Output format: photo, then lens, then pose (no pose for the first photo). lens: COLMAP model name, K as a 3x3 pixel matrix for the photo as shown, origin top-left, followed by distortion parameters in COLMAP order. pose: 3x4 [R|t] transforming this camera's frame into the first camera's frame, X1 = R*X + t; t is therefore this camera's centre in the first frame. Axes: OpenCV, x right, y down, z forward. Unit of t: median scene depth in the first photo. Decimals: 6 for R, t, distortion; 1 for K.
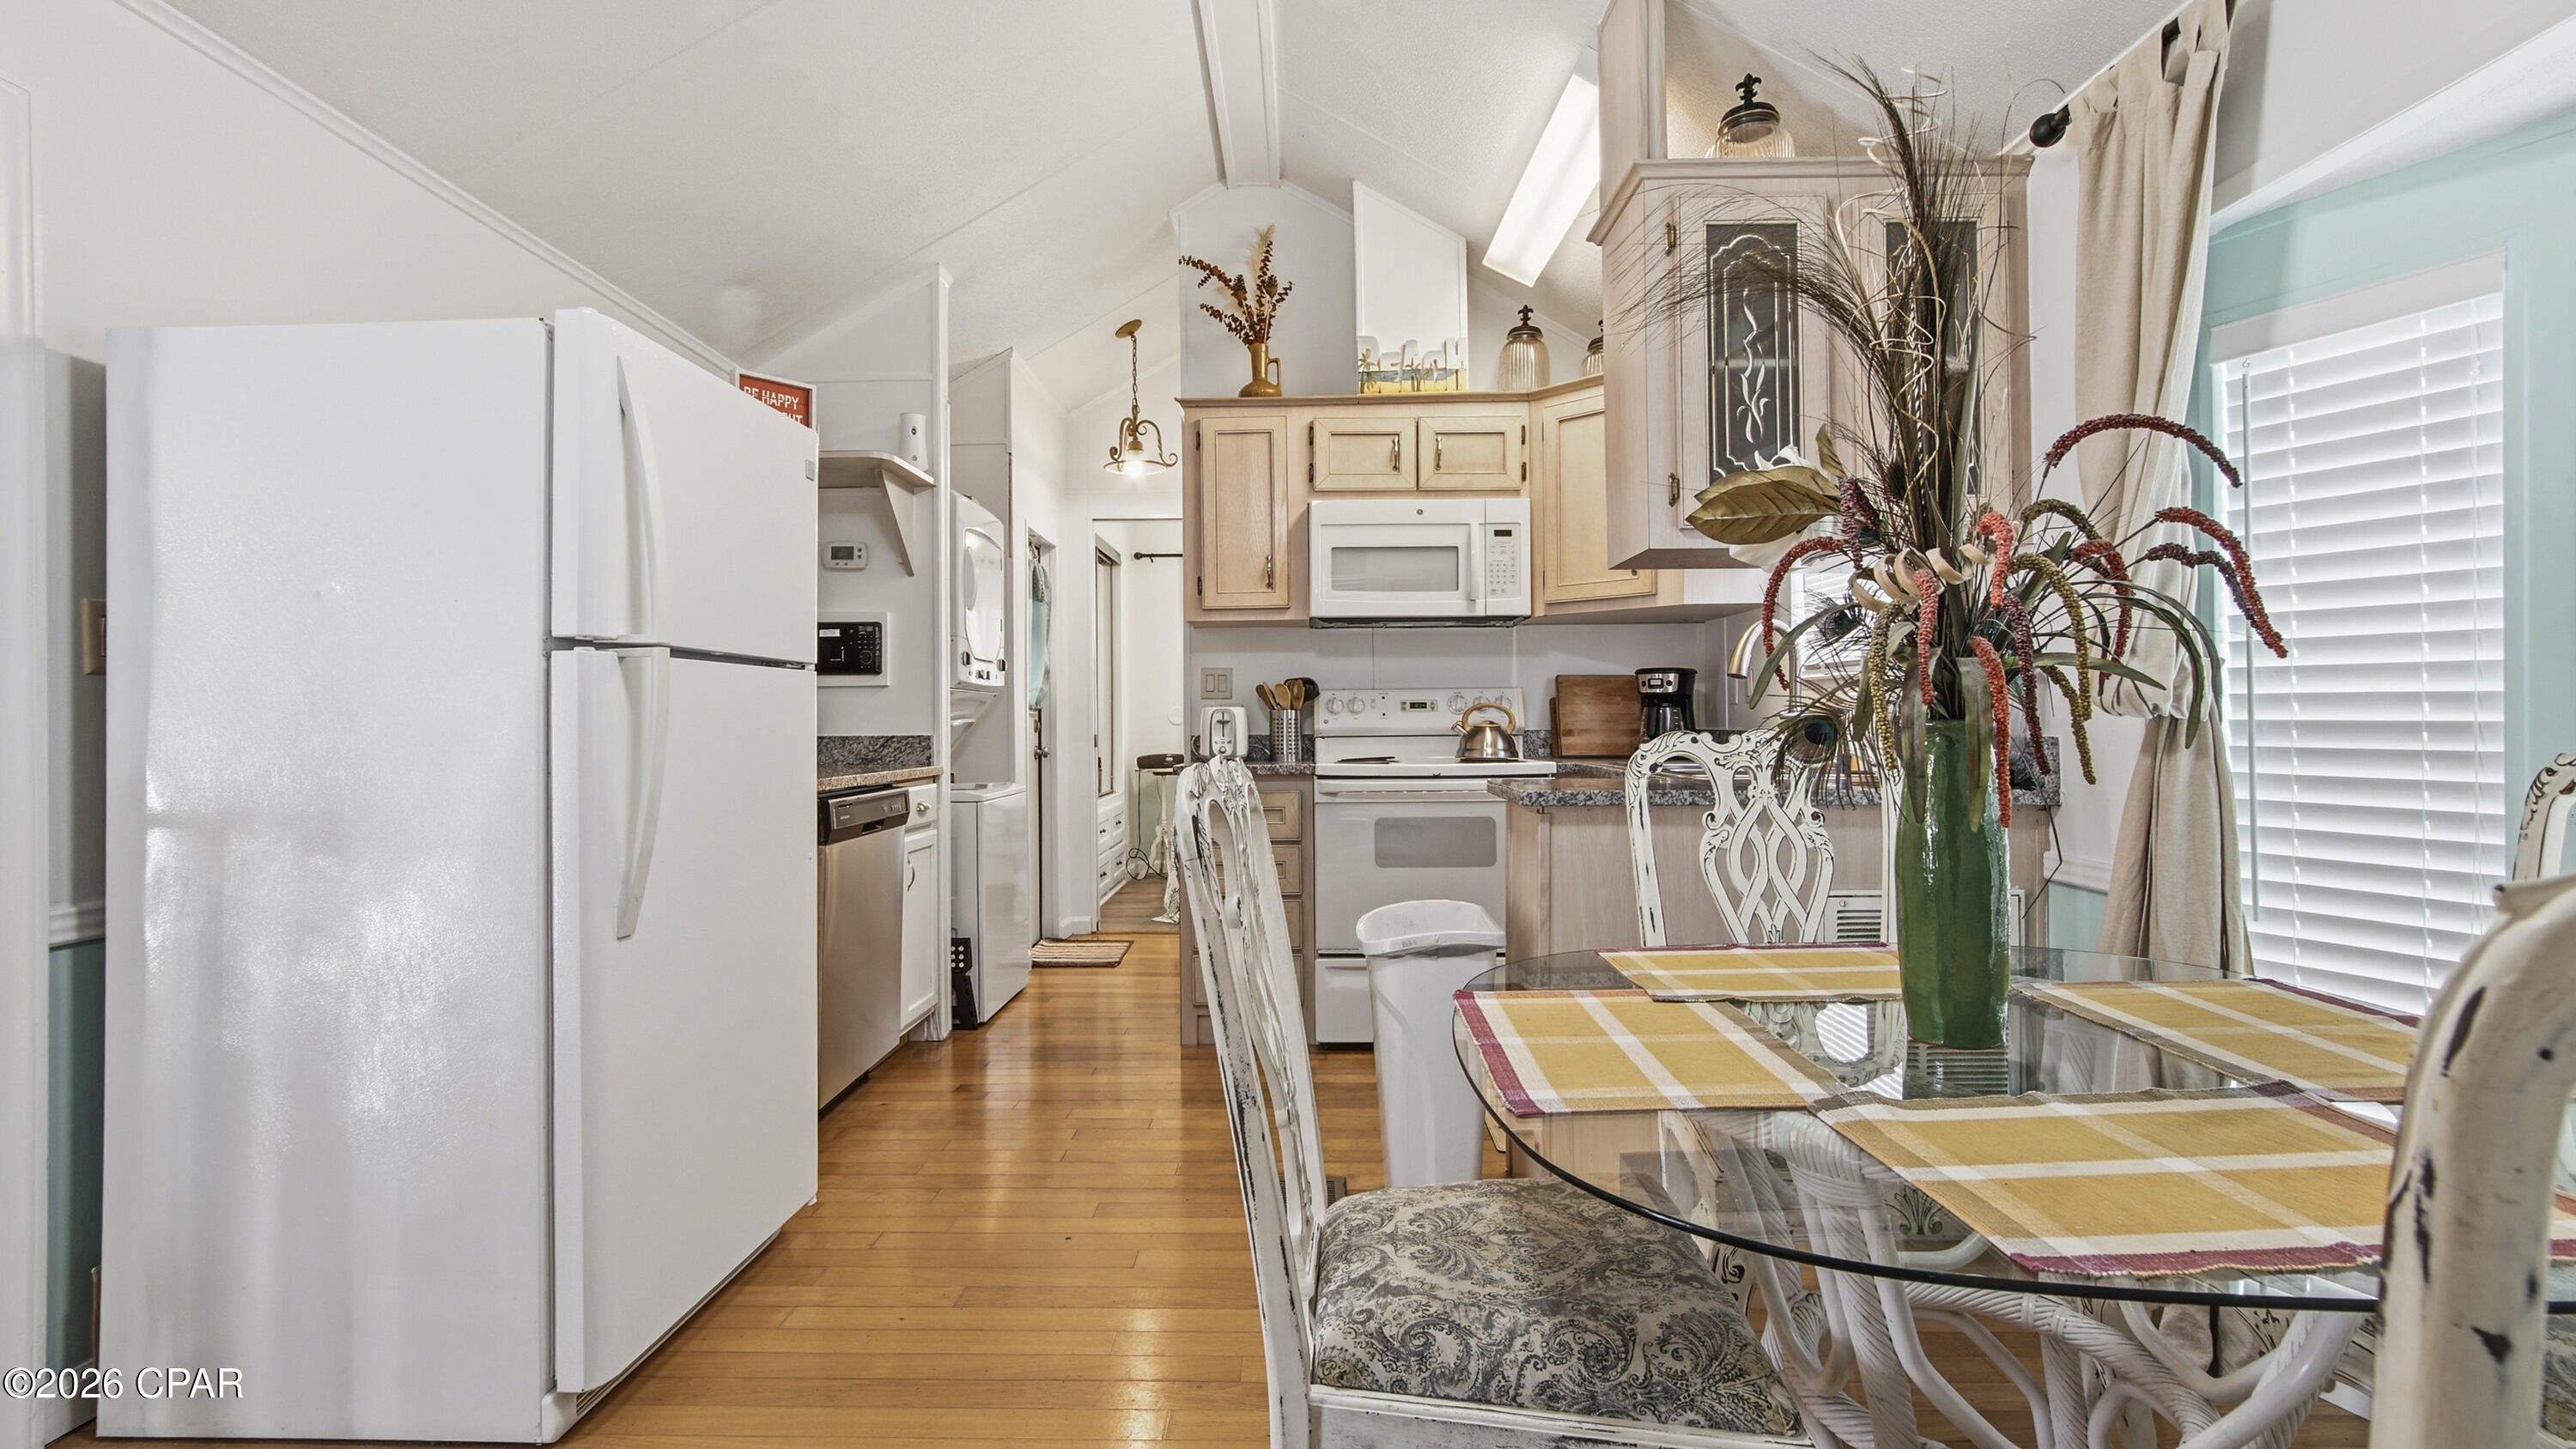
lens RADIAL K [[1186.5, 0, 1290.6], [0, 1186.5, 717.5], [0, 0, 1]] dist [-0.006059, -0.000502]
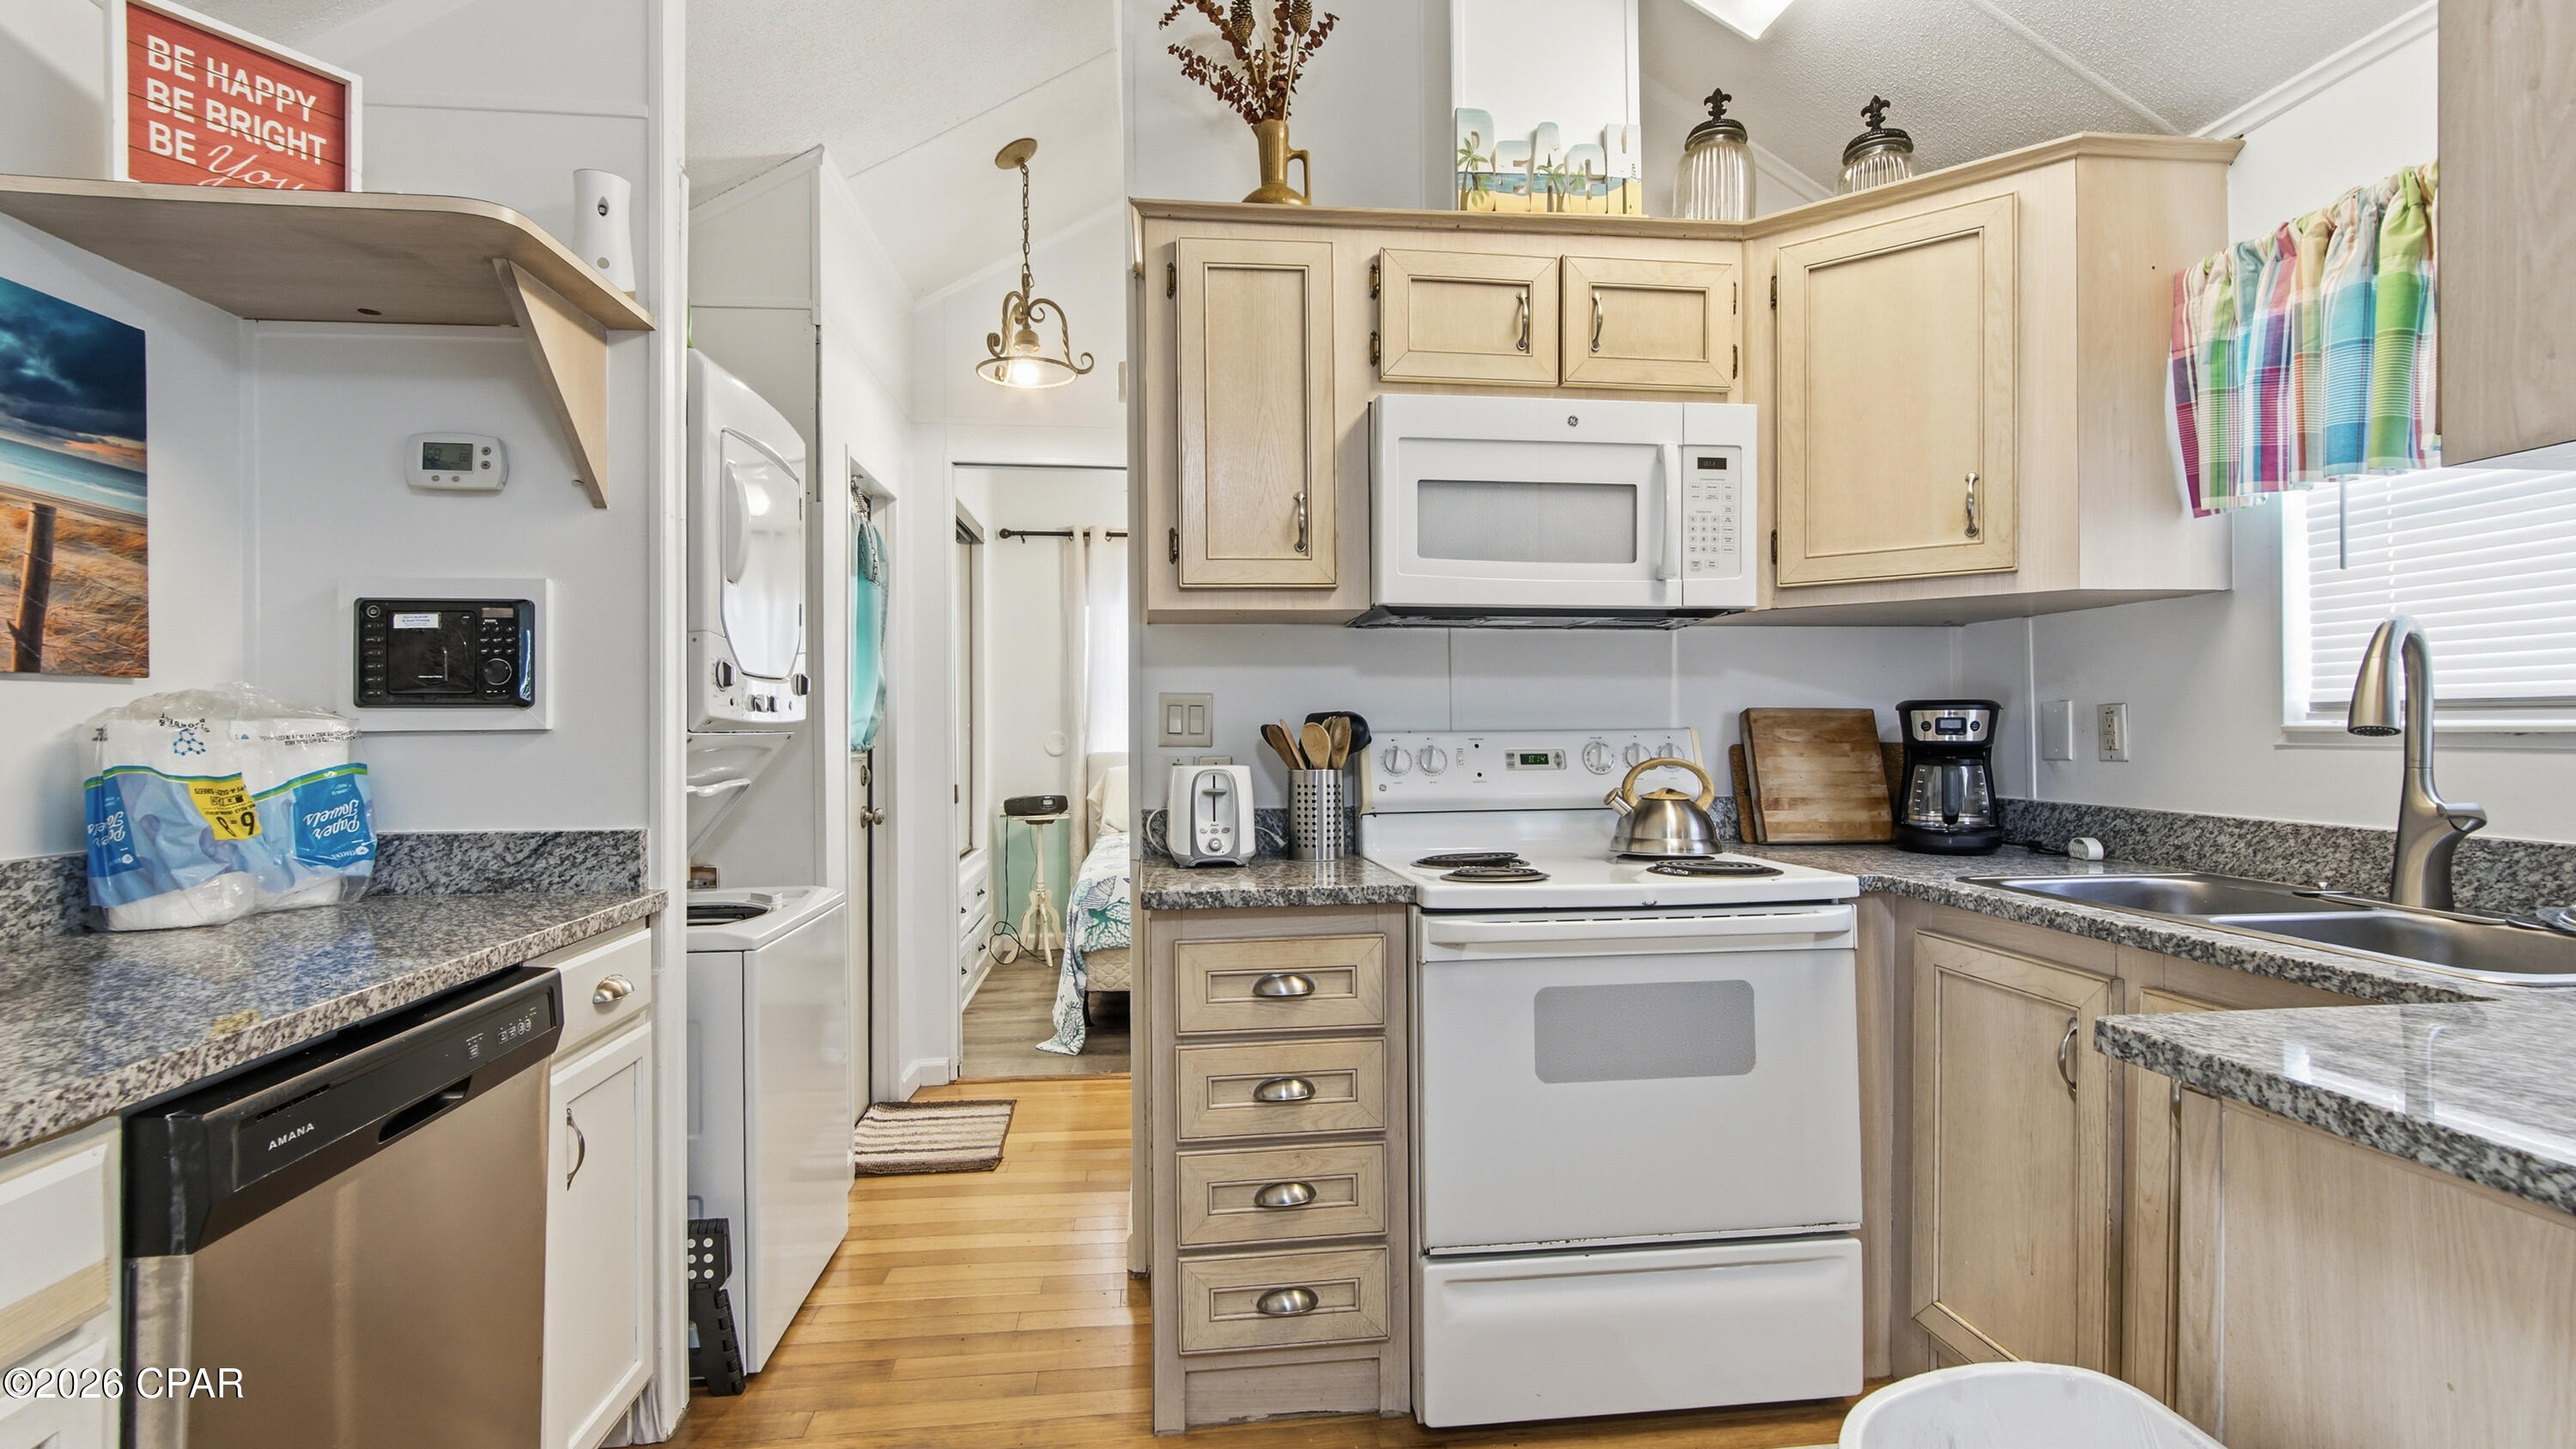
lens RADIAL K [[1186.5, 0, 1293.2], [0, 1186.5, 724.9], [0, 0, 1]] dist [-0.006059, -0.000502]
pose [[0.991020, 0.002409, 0.133690, -0.094364], [-0.002385, 0.999997, -0.000336, -0.027960], [-0.133691, 0.000014, 0.991023, 0.449792]]
